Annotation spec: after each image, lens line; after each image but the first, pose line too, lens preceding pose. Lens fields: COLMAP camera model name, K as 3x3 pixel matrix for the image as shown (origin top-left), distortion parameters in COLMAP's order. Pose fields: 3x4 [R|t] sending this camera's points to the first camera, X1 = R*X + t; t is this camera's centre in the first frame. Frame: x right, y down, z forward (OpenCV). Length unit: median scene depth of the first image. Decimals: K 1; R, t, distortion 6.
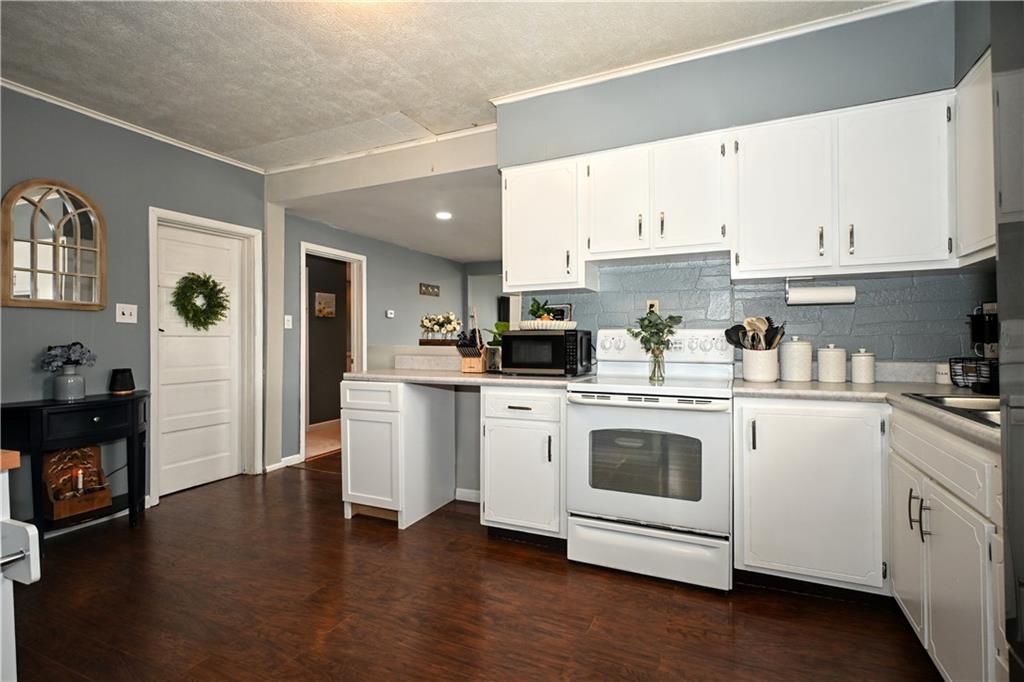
lens RADIAL K [[498.0, 0, 541.6], [0, 498.0, 341.5], [0, 0, 1]] dist [-0.011653, 0.002711]
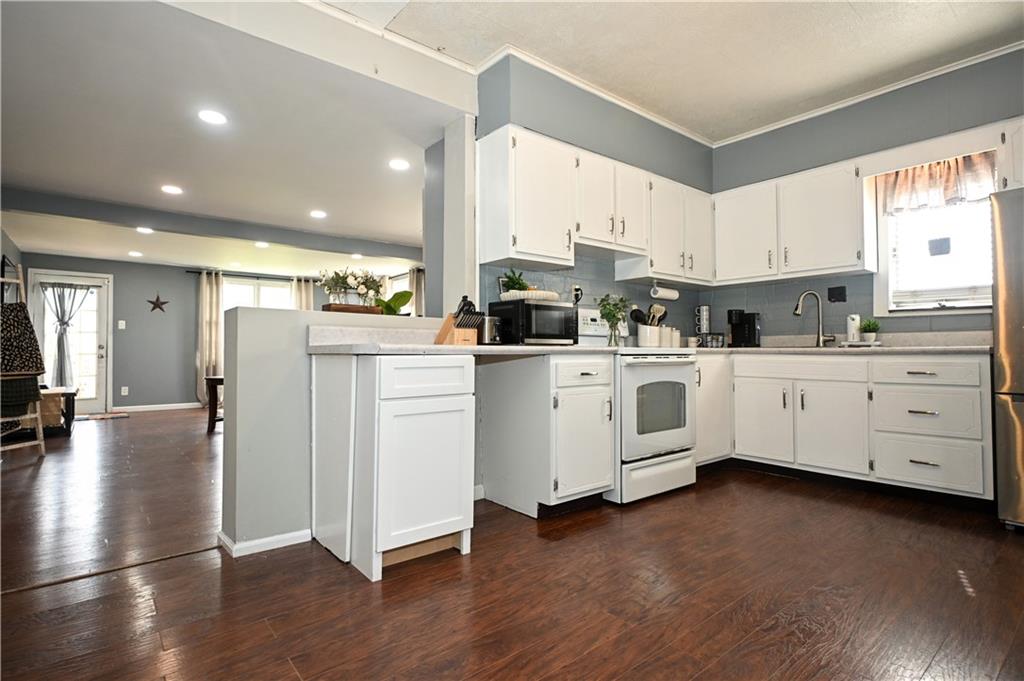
lens RADIAL K [[498.0, 0, 501.3], [0, 498.0, 338.7], [0, 0, 1]] dist [-0.011653, 0.002711]
pose [[0.462695, 0.021795, 0.886250, -1.097280], [-0.000242, 0.999701, -0.024458, 0.090286], [-0.886518, 0.011102, 0.462562, 0.723019]]
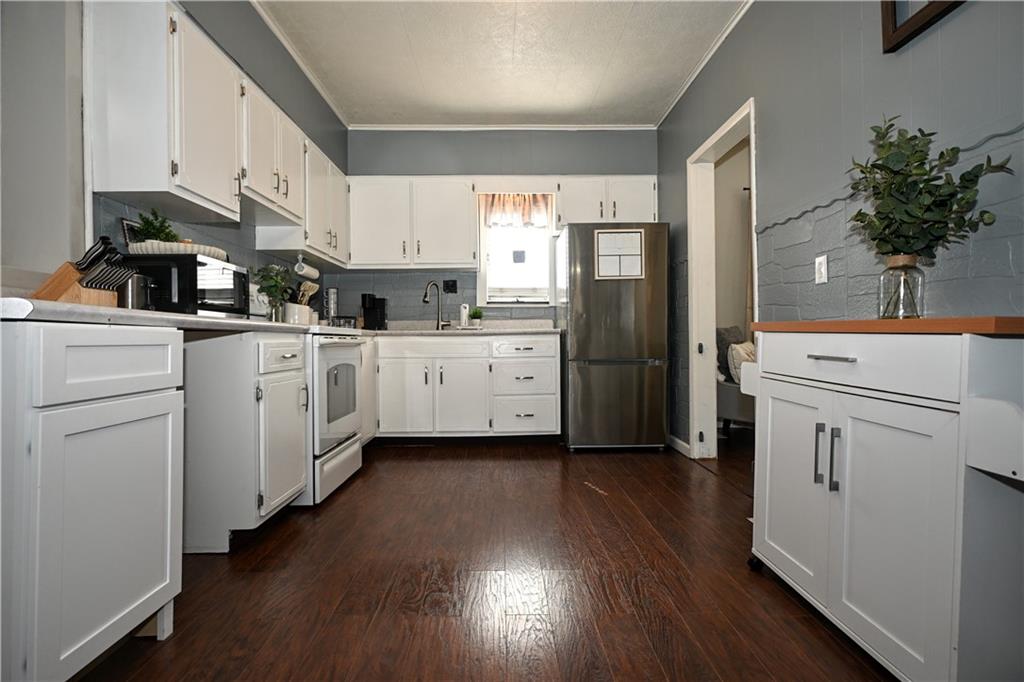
lens RADIAL K [[498.0, 0, 497.5], [0, 498.0, 339.0], [0, 0, 1]] dist [-0.011653, 0.002711]
pose [[-0.419364, 0.007362, 0.907788, -1.002592], [0.007344, 0.999962, -0.004717, 0.117353], [-0.907788, 0.004688, -0.419402, 1.101400]]
